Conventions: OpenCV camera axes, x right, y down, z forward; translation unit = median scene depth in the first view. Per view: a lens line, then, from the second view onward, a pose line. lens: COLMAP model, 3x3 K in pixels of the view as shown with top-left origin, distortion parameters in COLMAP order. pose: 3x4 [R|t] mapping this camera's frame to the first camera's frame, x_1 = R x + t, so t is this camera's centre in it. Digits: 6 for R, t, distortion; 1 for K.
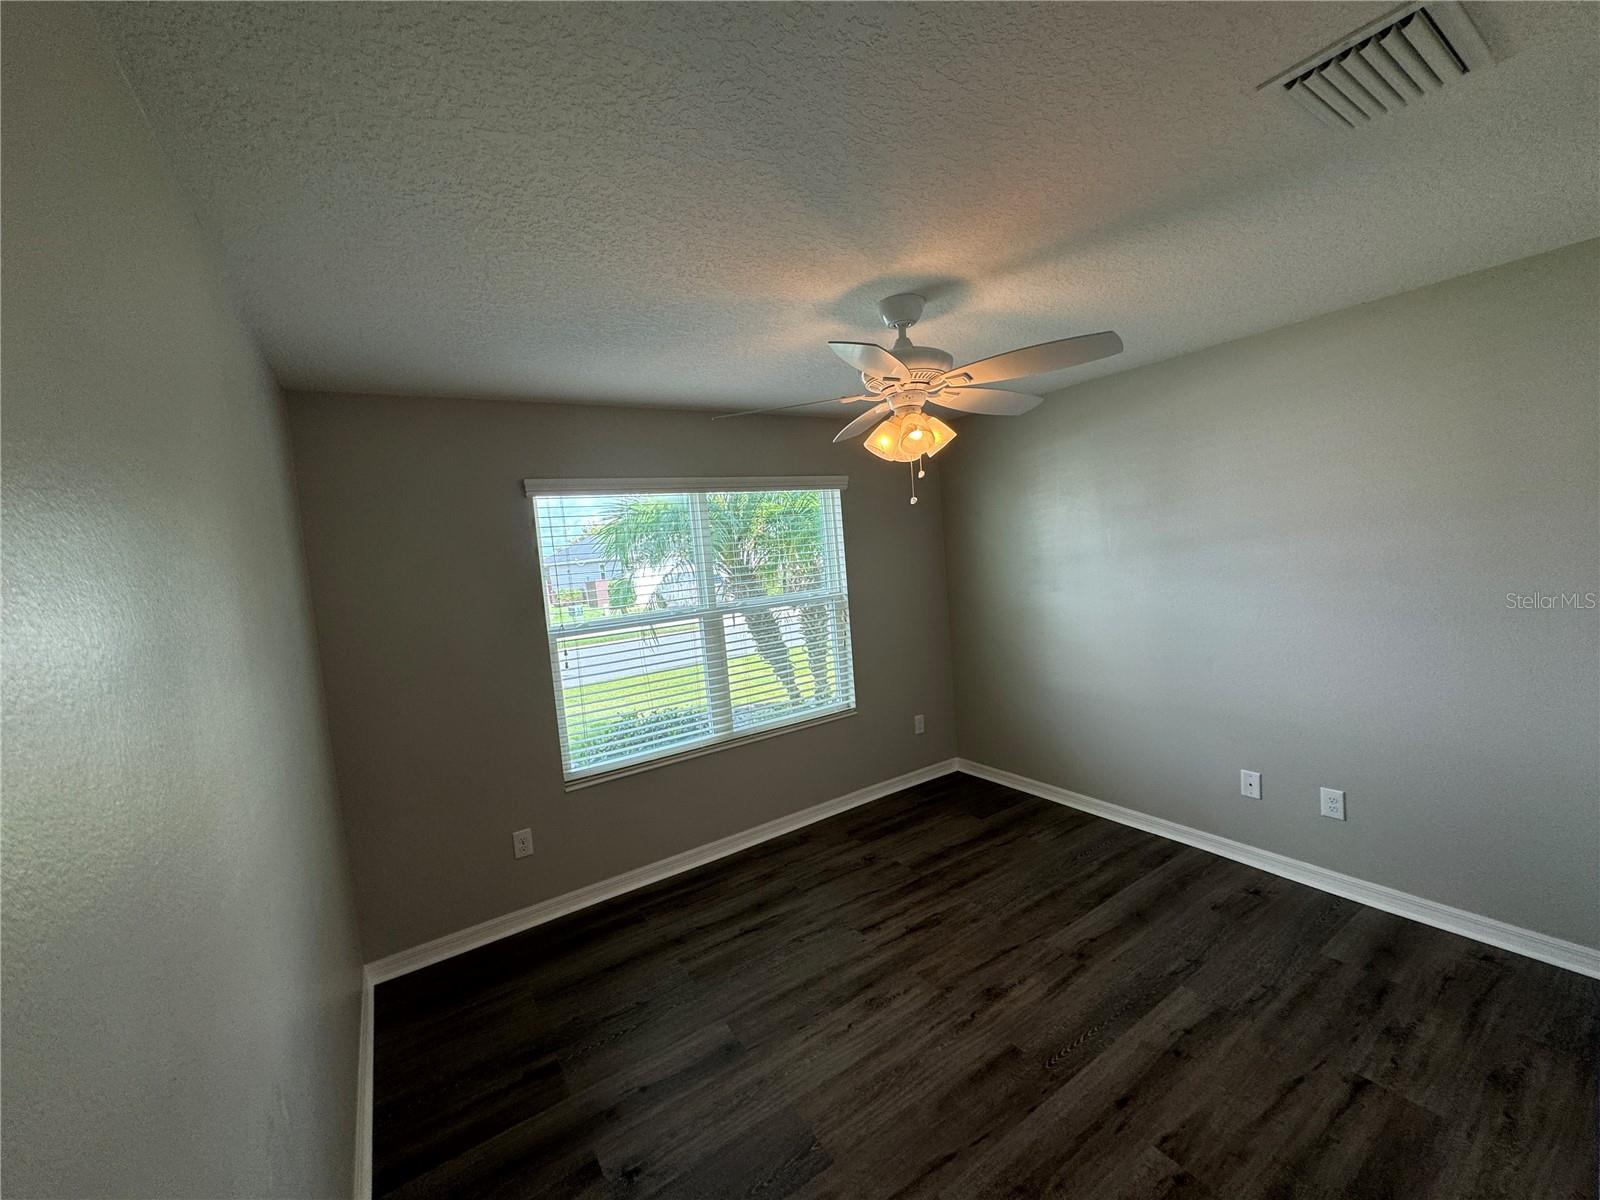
lens RADIAL K [[639.2, 0, 801.0], [0, 639.2, 592.1], [0, 0, 1]] dist [-0.000637, -0.000017]
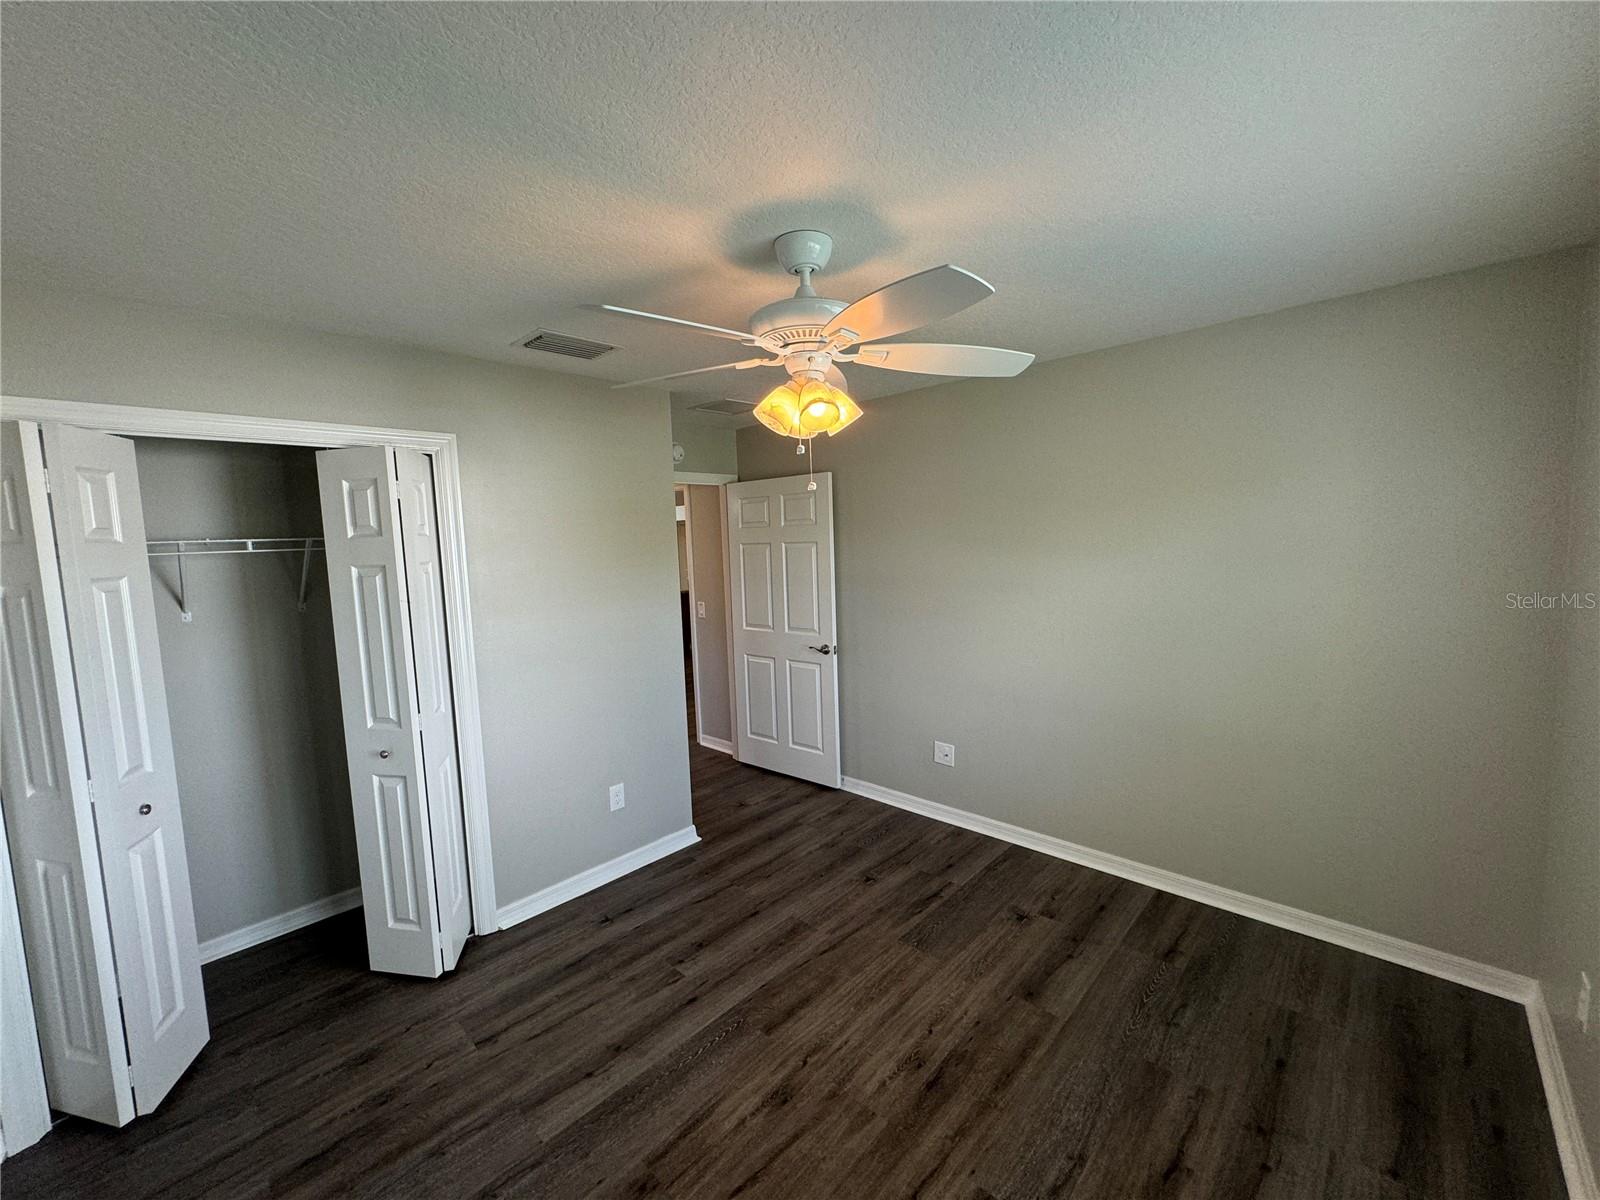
lens RADIAL K [[639.2, 0, 800.7], [0, 639.2, 595.6], [0, 0, 1]] dist [-0.000637, -0.000017]
pose [[-0.967302, 0.138746, -0.212313, 0.389992], [0.101601, 0.978978, 0.176861, -0.153888], [0.232388, 0.149507, -0.961064, 1.840542]]
